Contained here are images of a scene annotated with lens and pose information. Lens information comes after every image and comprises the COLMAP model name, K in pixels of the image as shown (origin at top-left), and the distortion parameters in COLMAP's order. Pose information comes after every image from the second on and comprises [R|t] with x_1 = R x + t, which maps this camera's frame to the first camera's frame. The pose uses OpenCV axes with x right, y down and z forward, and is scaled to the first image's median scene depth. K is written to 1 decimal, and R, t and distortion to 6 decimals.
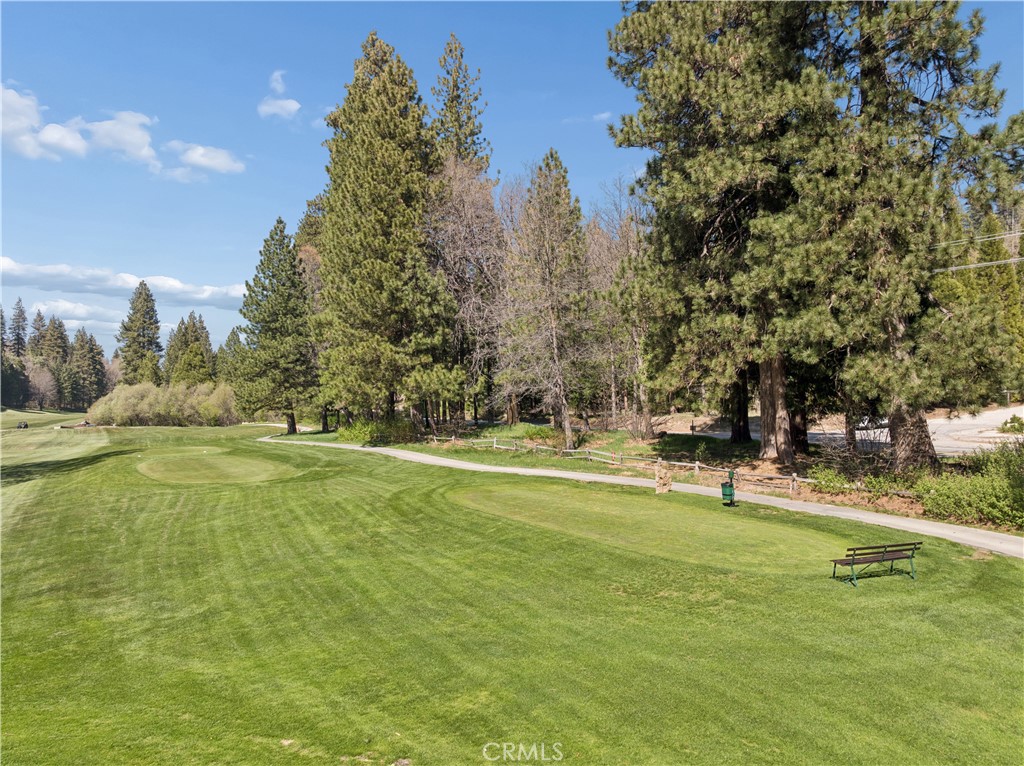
lens RADIAL K [[725.9, 0, 512.1], [0, 725.9, 388.4], [0, 0, 1]] dist [-0.046586, 0.023706]
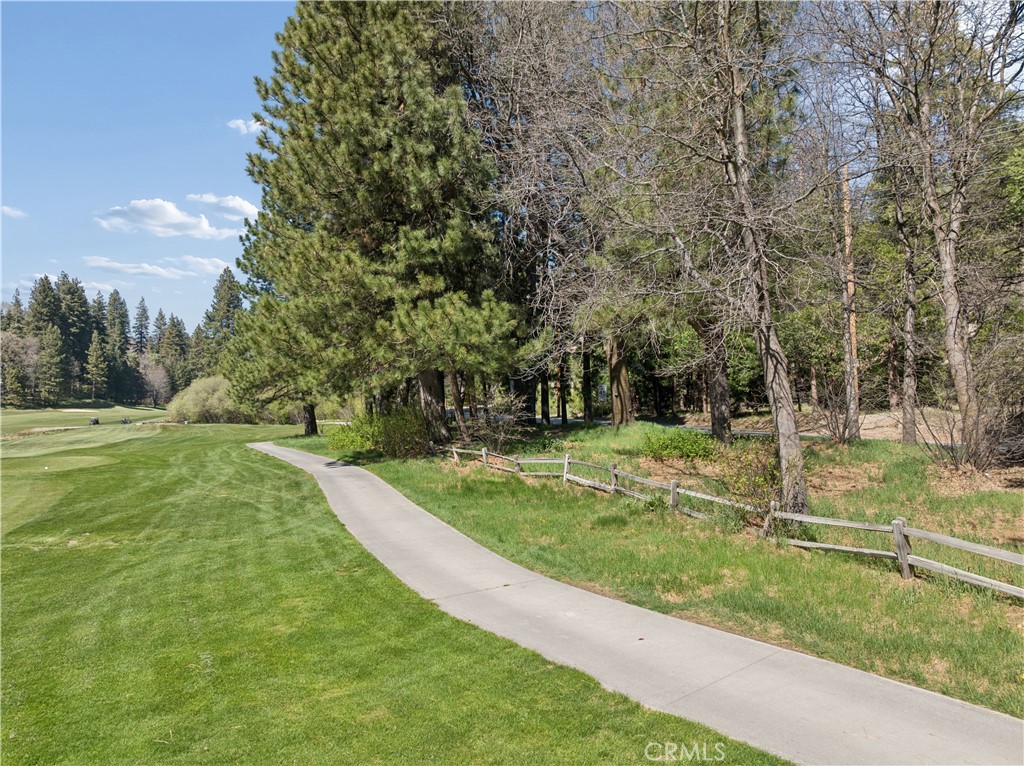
lens RADIAL K [[725.9, 0, 512.1], [0, 725.9, 388.4], [0, 0, 1]] dist [-0.046586, 0.023706]
pose [[0.986295, 0.002806, -0.164970, 0.010162], [-0.003129, 0.999994, -0.001703, 0.024864], [0.164964, 0.002196, 0.986297, 0.475705]]
